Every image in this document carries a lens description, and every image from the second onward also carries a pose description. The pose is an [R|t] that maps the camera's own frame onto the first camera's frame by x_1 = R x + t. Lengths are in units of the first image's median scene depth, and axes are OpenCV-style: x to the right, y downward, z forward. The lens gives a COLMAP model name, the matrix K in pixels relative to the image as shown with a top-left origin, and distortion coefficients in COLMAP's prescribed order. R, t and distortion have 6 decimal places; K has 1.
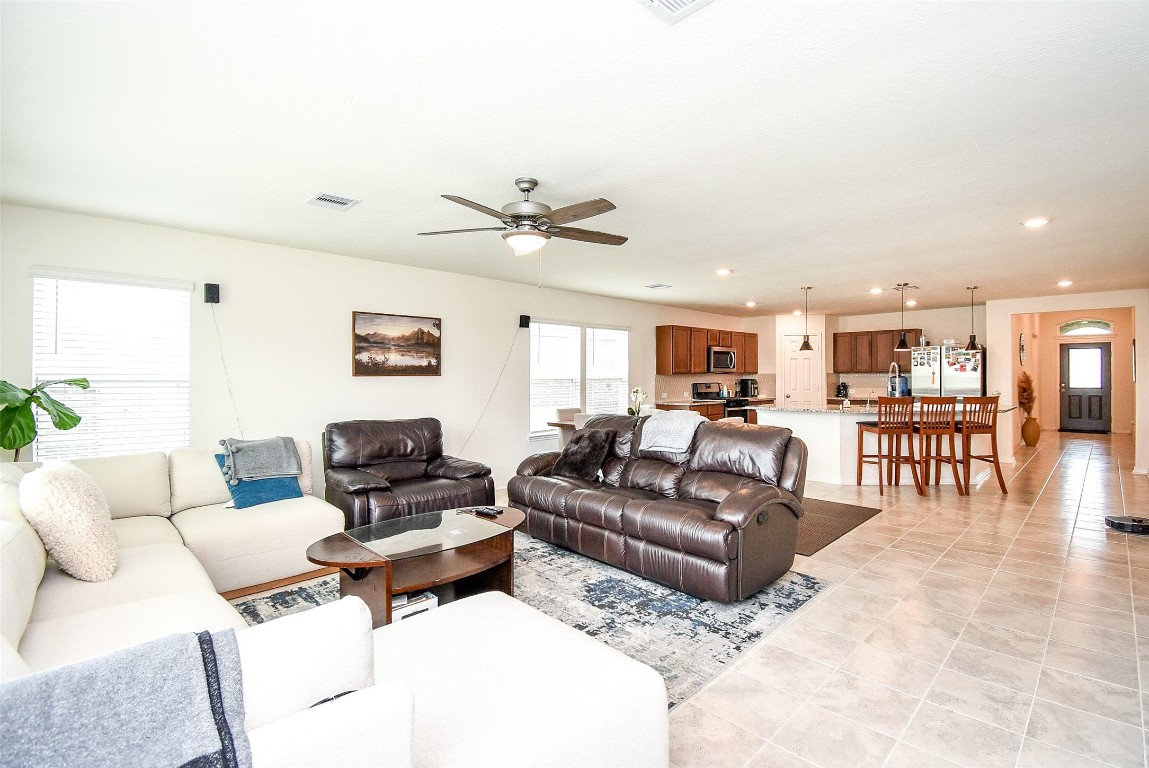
lens RADIAL K [[514.2, 0, 582.1], [0, 514.2, 375.8], [0, 0, 1]] dist [-0.001681, -0.001454]
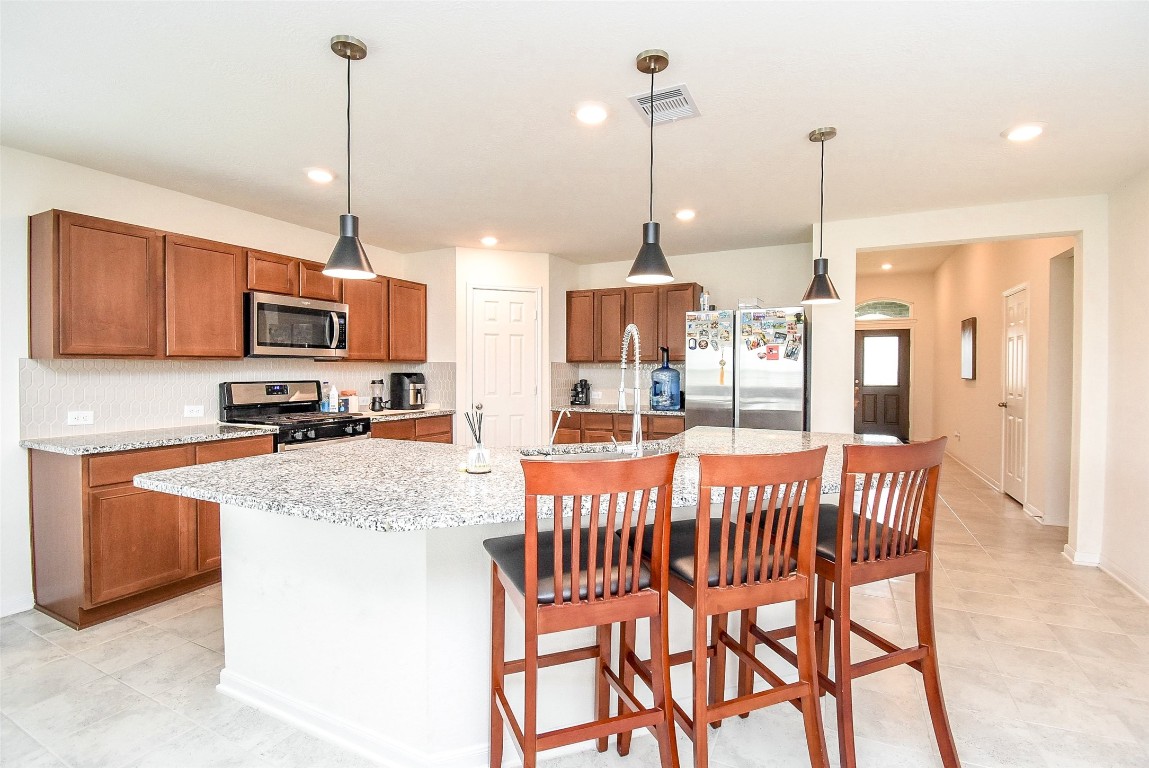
lens RADIAL K [[514.2, 0, 568.5], [0, 514.2, 382.0], [0, 0, 1]] dist [-0.001681, -0.001454]
pose [[0.944727, -0.002328, 0.327850, 0.356245], [-0.005701, 0.999707, 0.023526, 0.002734], [-0.327809, -0.024095, 0.944437, 0.543062]]
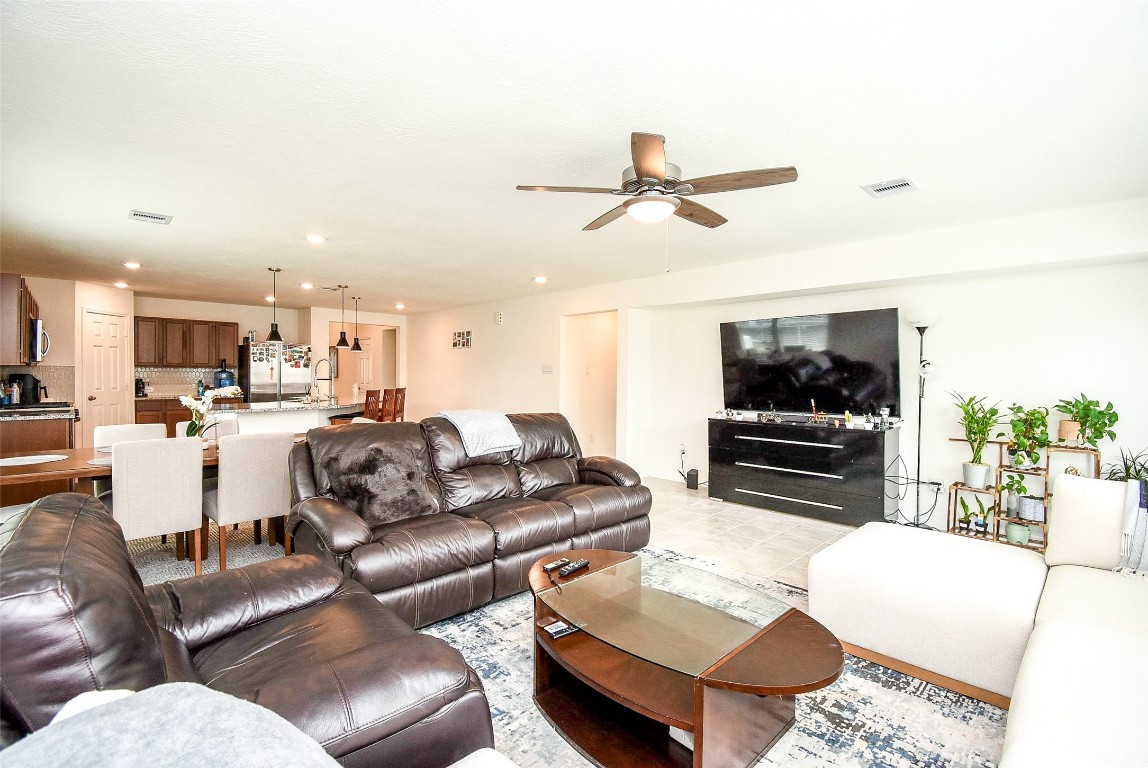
lens RADIAL K [[513.8, 0, 577.0], [0, 513.8, 379.8], [0, 0, 1]] dist [-0.001681, -0.001454]
pose [[0.003760, -0.004805, 0.999981, -0.324246], [-0.007733, 0.999958, 0.004834, 0.006581], [-0.999963, -0.007751, 0.003723, 0.375656]]
